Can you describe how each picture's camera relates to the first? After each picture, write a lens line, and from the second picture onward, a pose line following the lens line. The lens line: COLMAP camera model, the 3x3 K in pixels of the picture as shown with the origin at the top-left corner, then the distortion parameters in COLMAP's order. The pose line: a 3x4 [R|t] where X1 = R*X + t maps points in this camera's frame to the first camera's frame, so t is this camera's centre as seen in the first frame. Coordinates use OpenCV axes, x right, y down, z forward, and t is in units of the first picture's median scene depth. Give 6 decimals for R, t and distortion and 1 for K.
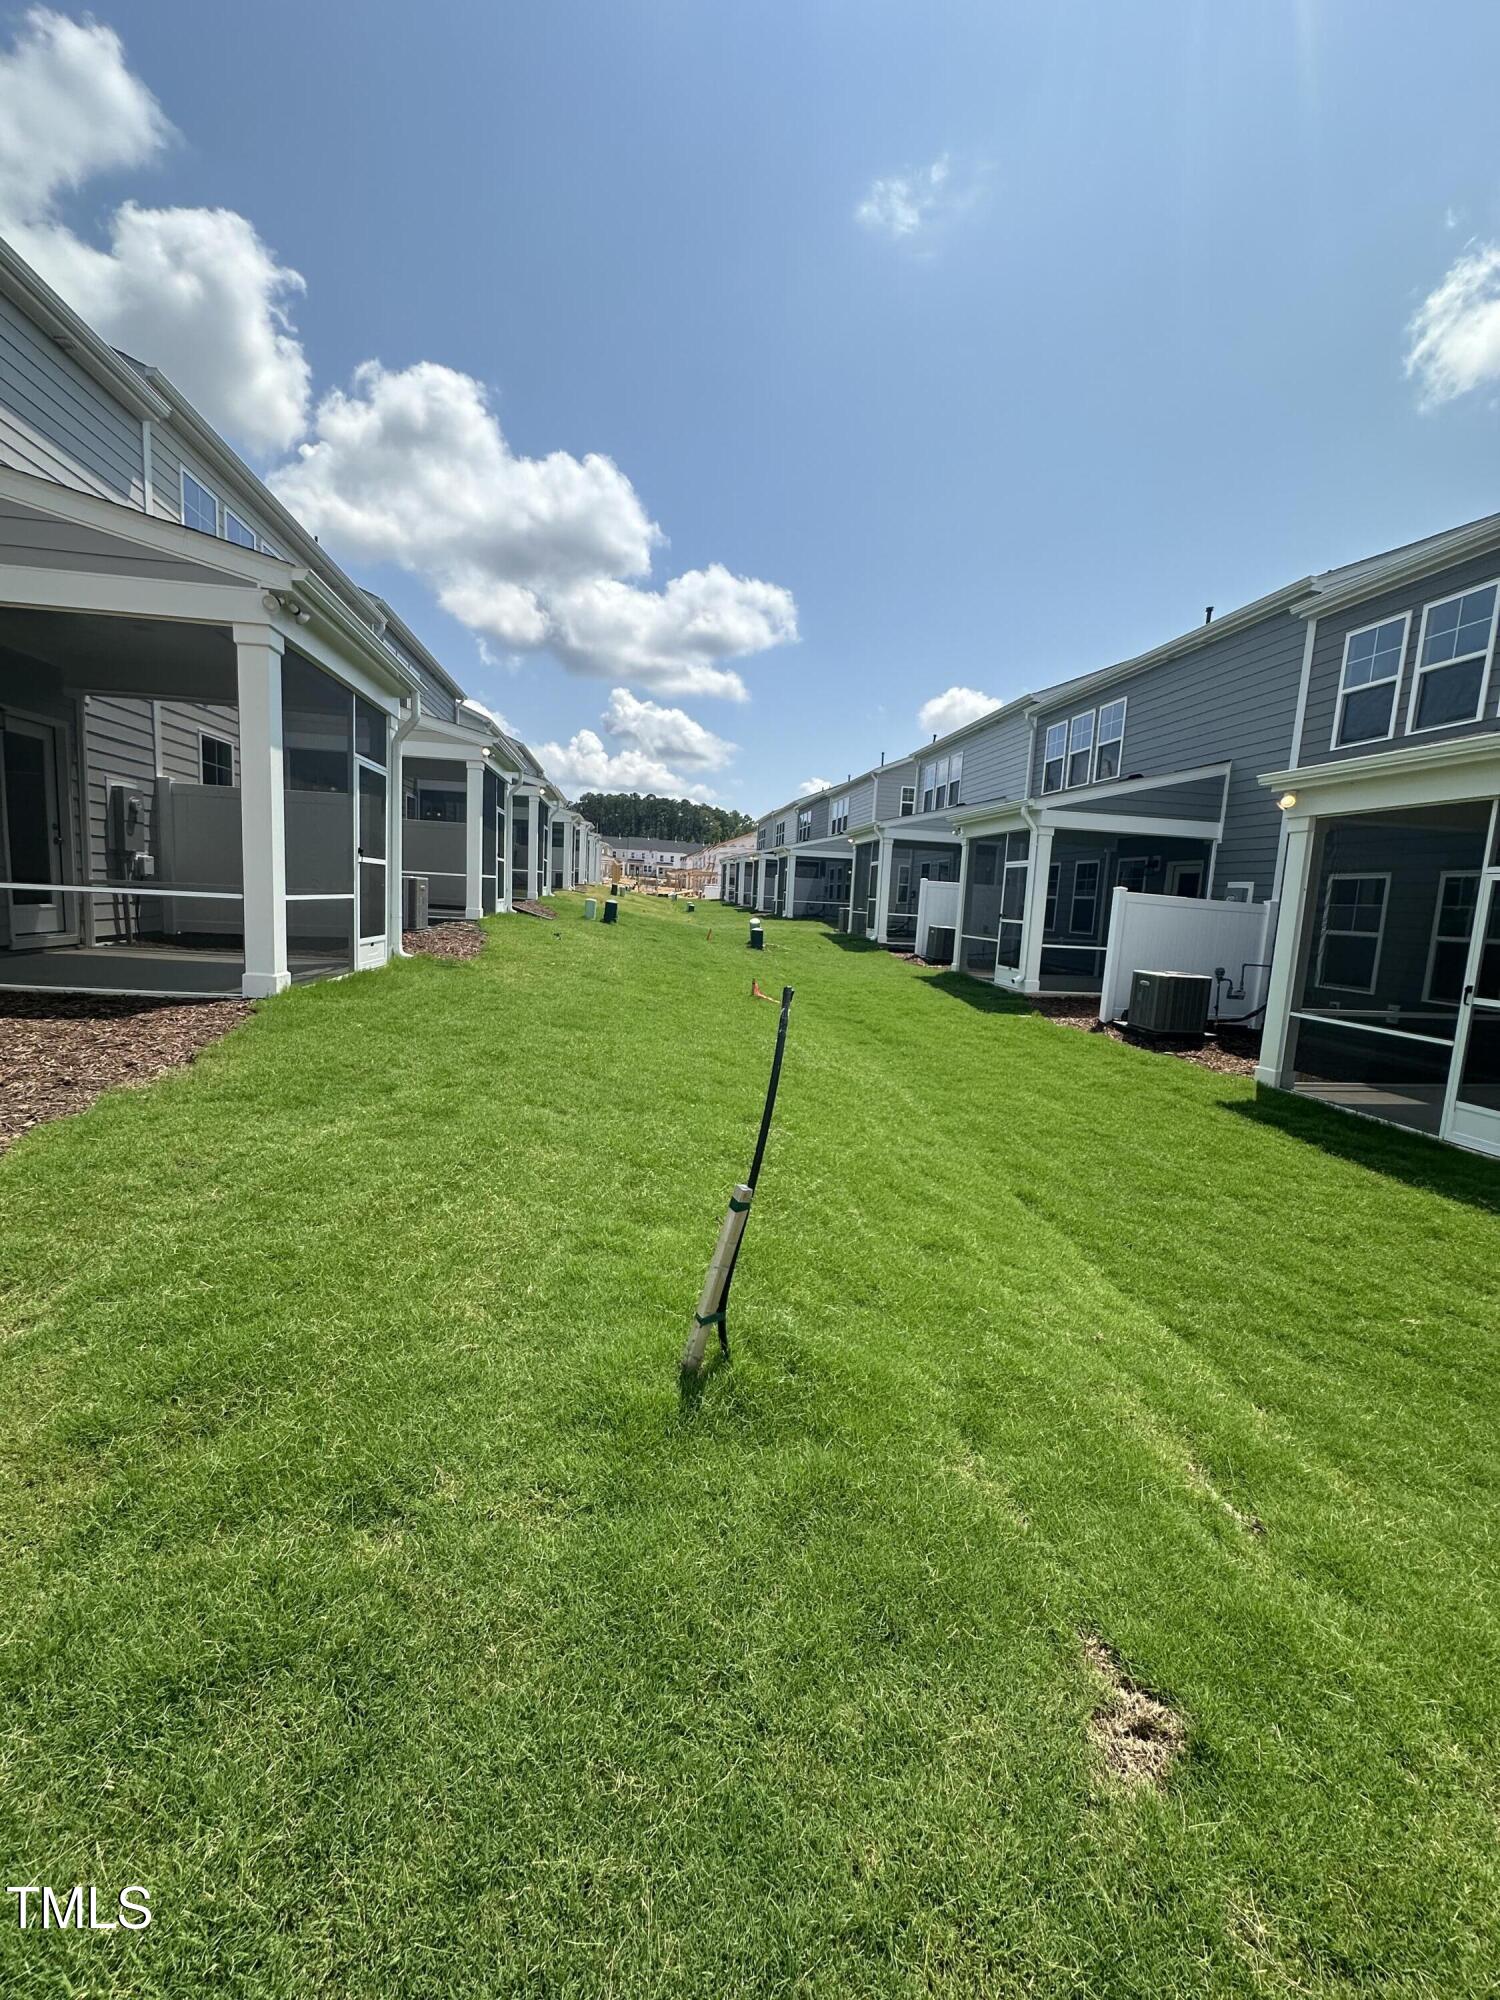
lens RADIAL K [[796.1, 0, 725.3], [0, 796.1, 1019.4], [0, 0, 1]] dist [0.002932, 0.000952]
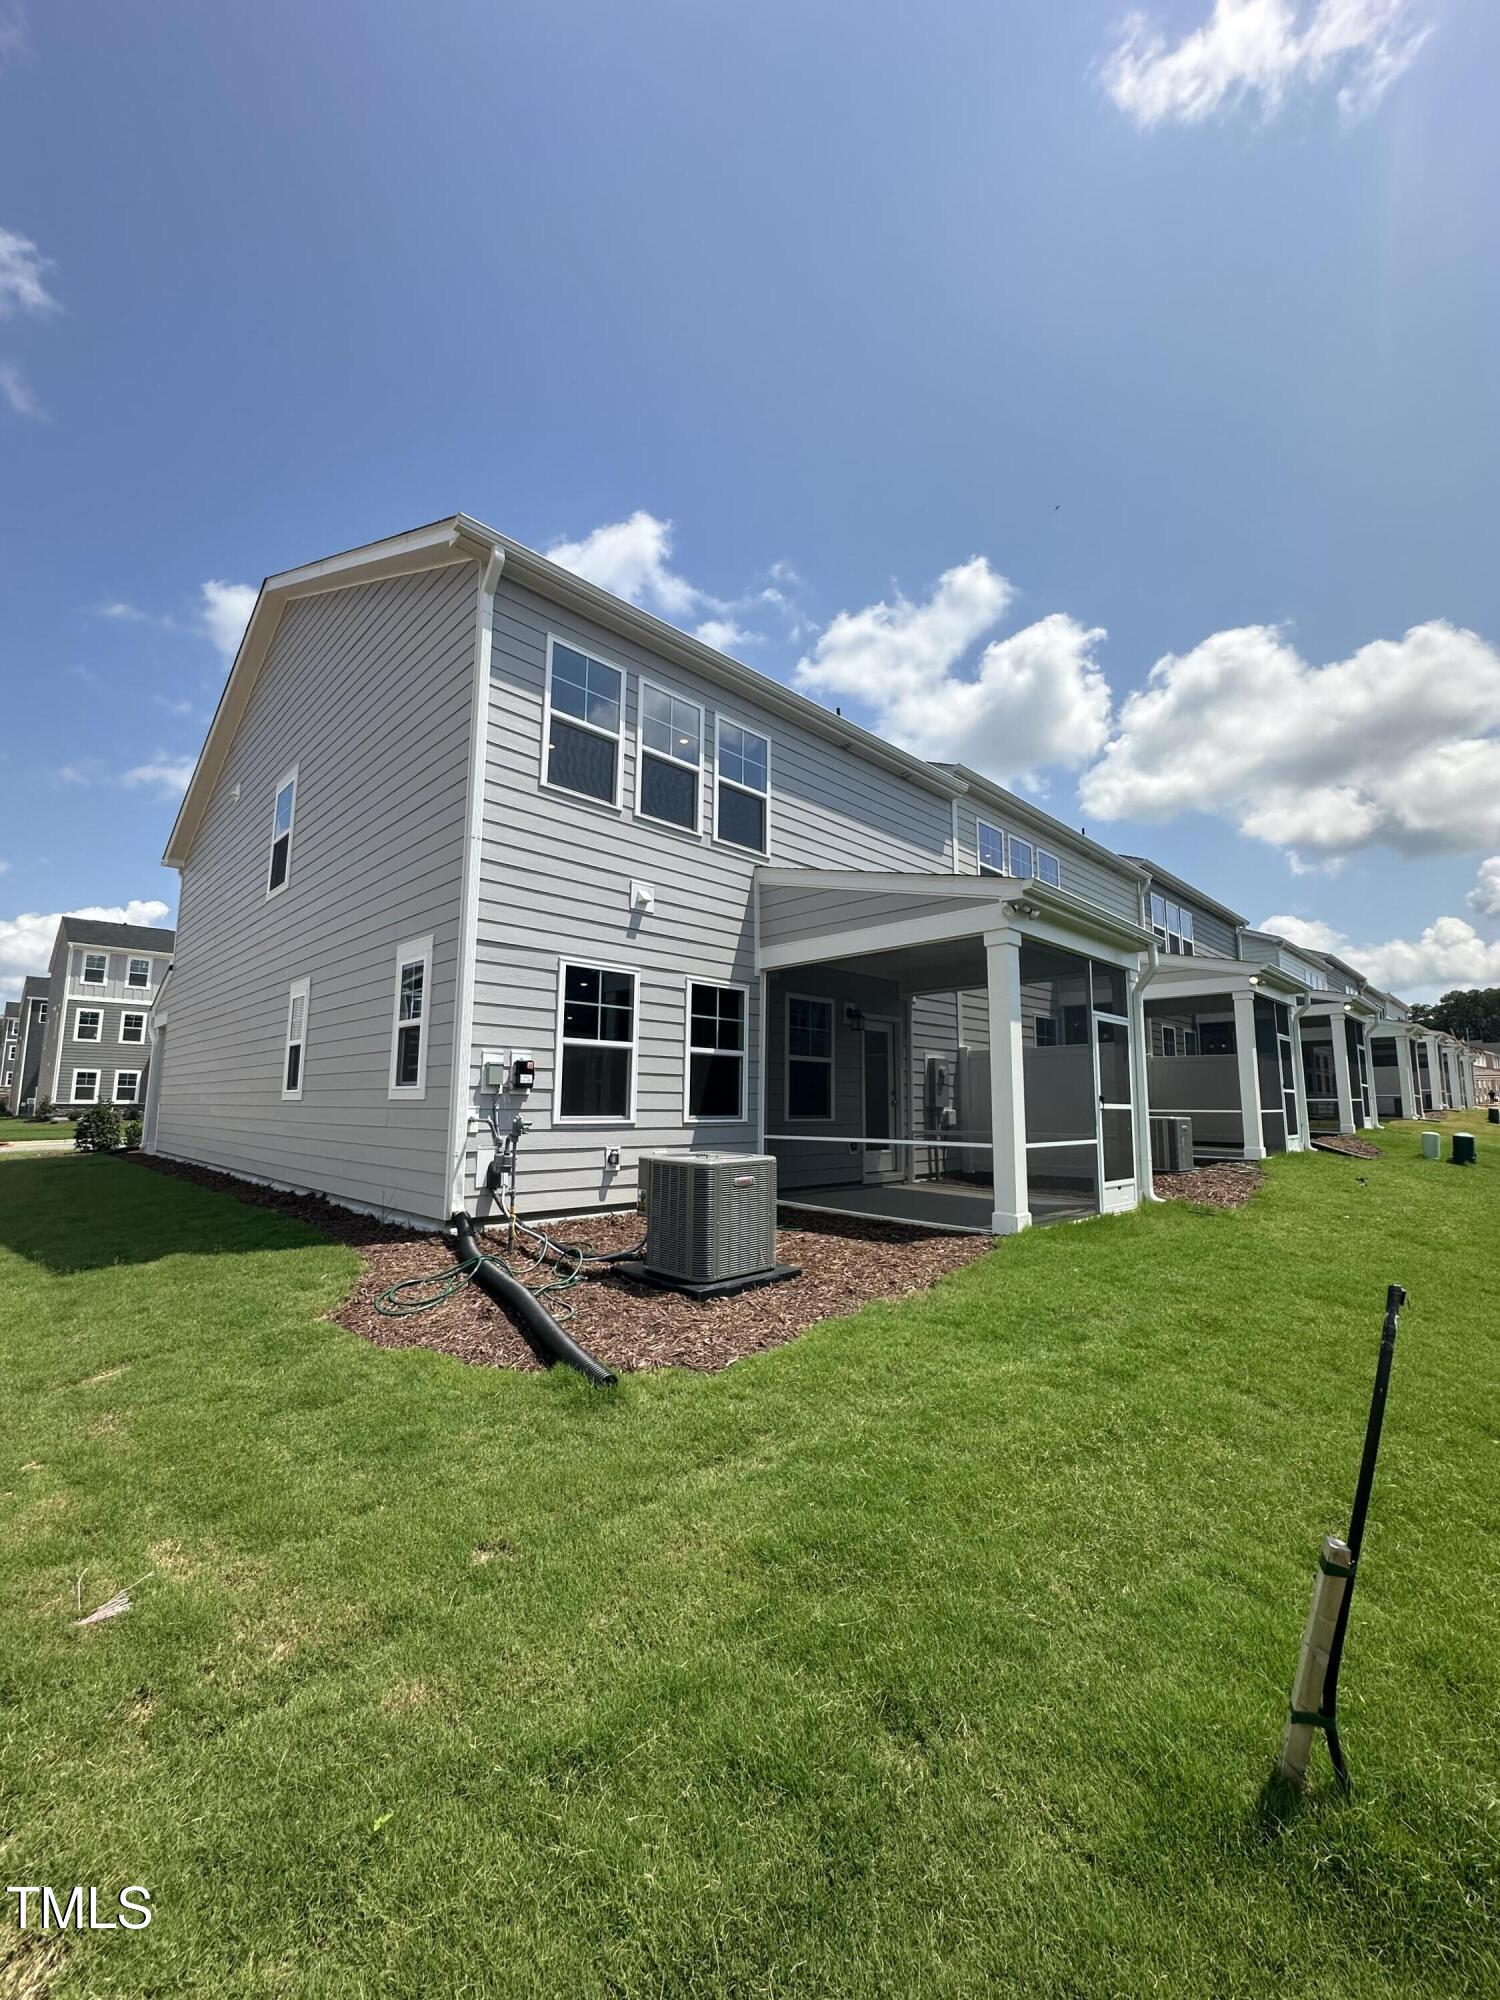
lens RADIAL K [[796.1, 0, 751.5], [0, 796.1, 999.6], [0, 0, 1]] dist [0.002932, 0.000952]
pose [[0.612275, -0.150273, -0.776233, 0.100223], [-0.096189, 0.960321, -0.261783, -0.012735], [0.784772, 0.234948, 0.573526, -0.015282]]
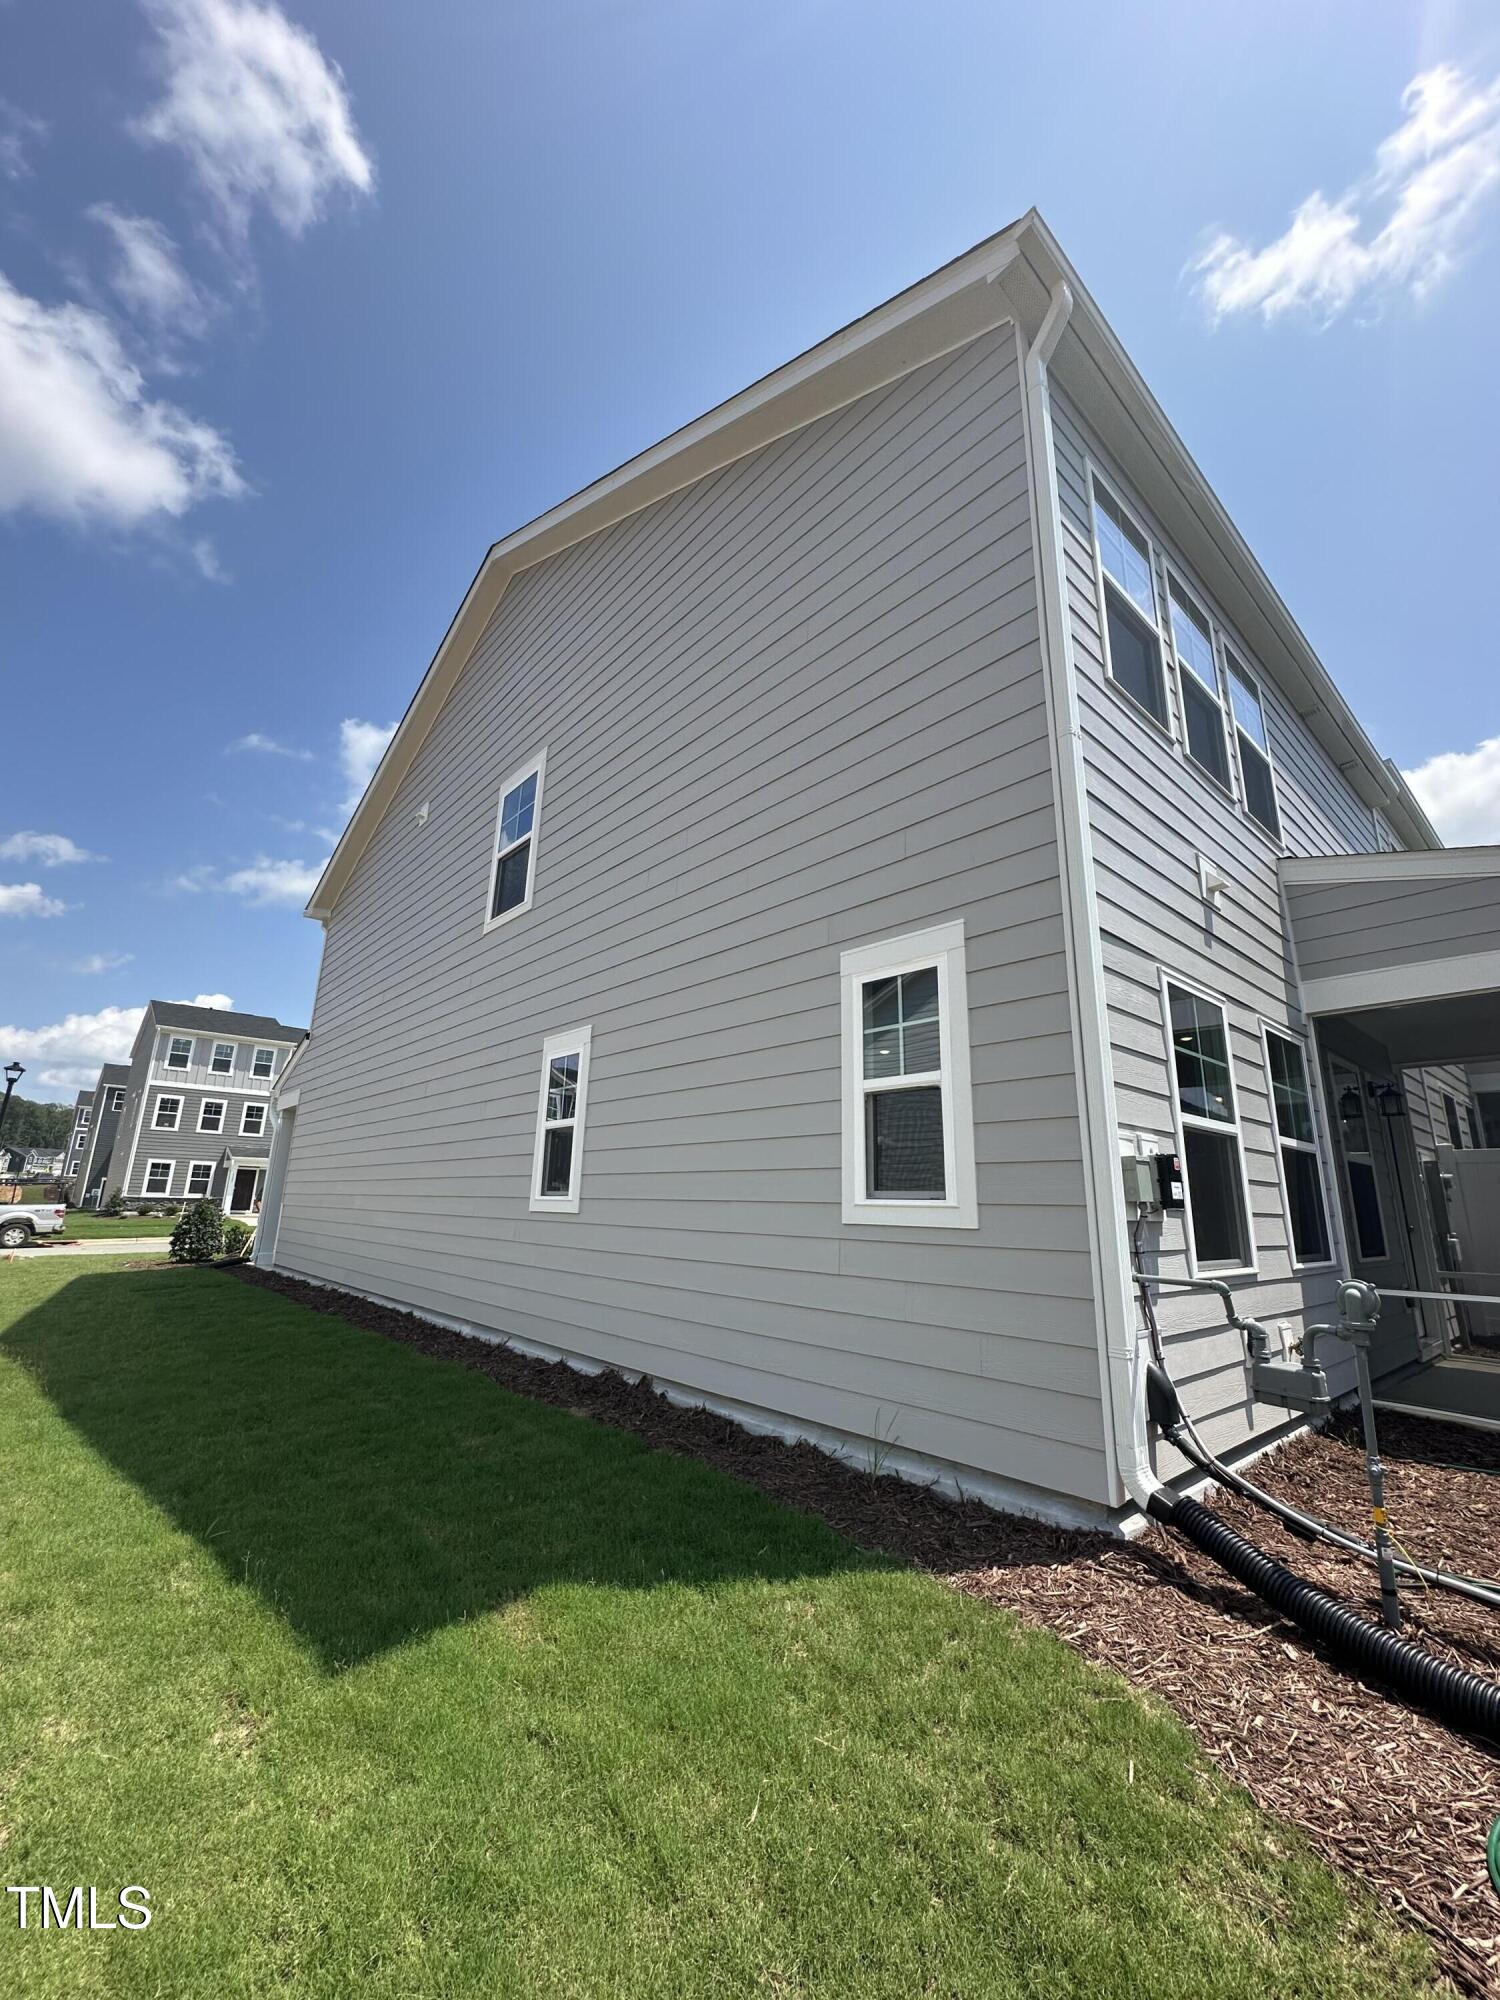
lens RADIAL K [[796.1, 0, 755.3], [0, 796.1, 1000.3], [0, 0, 1]] dist [0.002932, 0.000952]
pose [[0.575536, -0.240591, -0.781584, -0.537465], [-0.119195, 0.920857, -0.371235, -0.040702], [0.809043, 0.306820, 0.501309, -0.139782]]
